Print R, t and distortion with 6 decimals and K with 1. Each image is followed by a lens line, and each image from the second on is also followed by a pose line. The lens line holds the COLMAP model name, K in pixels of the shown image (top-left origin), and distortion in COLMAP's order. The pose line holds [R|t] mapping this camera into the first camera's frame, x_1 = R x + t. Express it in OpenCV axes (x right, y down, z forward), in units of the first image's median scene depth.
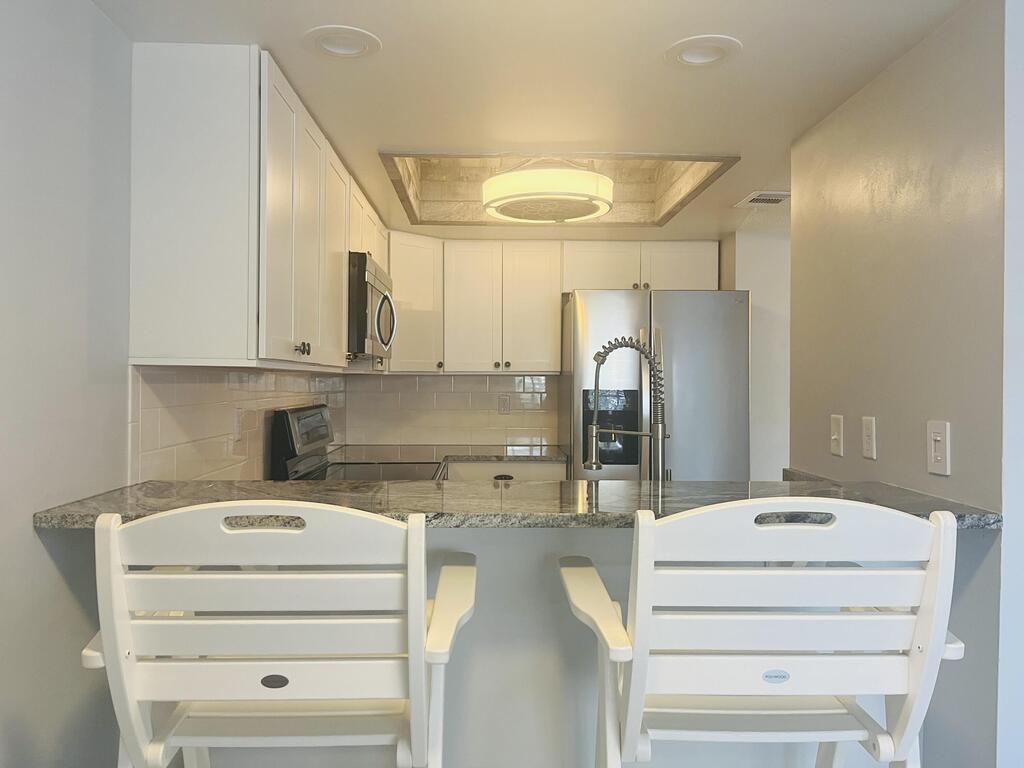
lens RADIAL K [[773.2, 0, 512.0], [0, 773.2, 384.0], [0, 0, 1]] dist [0.047444, -0.089251]
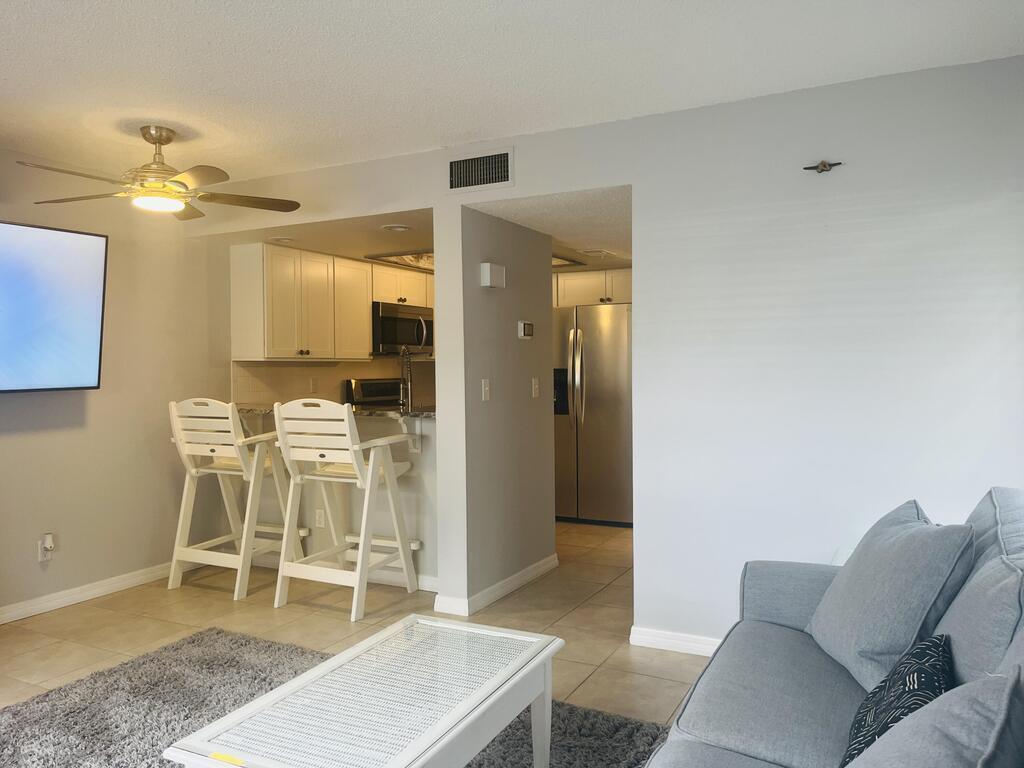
lens RADIAL K [[773.2, 0, 512.0], [0, 773.2, 384.0], [0, 0, 1]] dist [0.047444, -0.089251]
pose [[0.875652, -0.000887, -0.482942, 2.607331], [0.010948, 0.999778, 0.018015, 0.029686], [0.482818, -0.021062, 0.875467, -1.441758]]
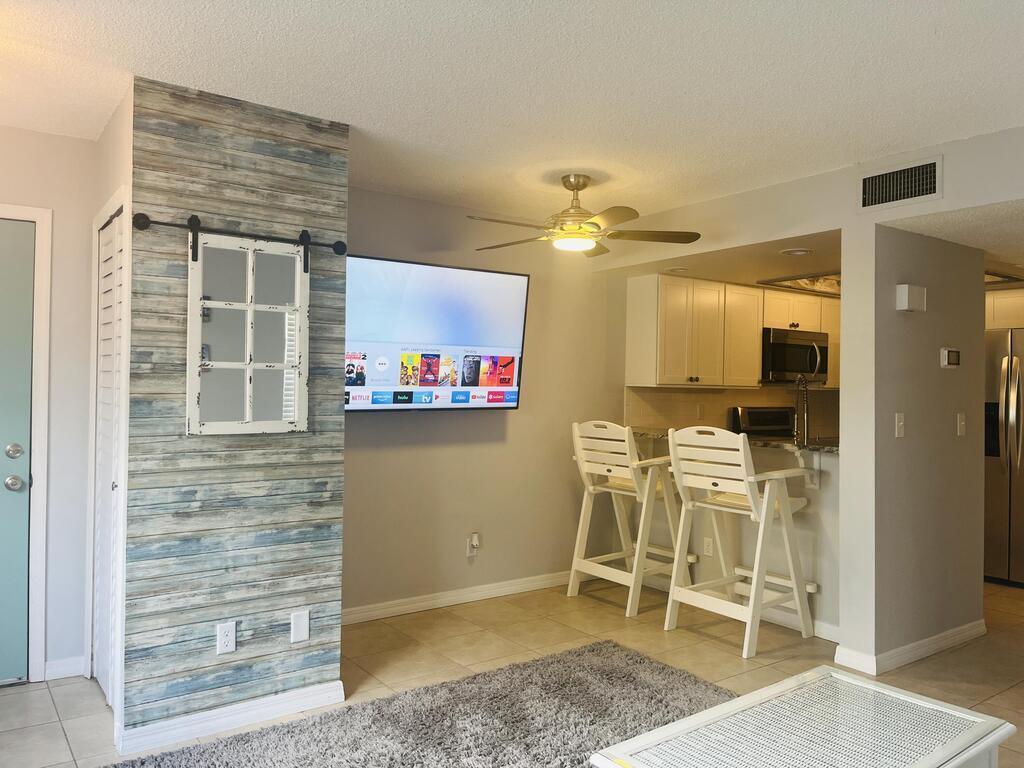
lens RADIAL K [[773.2, 0, 512.0], [0, 773.2, 384.0], [0, 0, 1]] dist [0.047444, -0.089251]
pose [[0.563406, -0.000752, -0.826180, 2.540006], [-0.015018, 0.999825, -0.011151, 0.009805], [0.826043, 0.018690, 0.563296, -1.520172]]
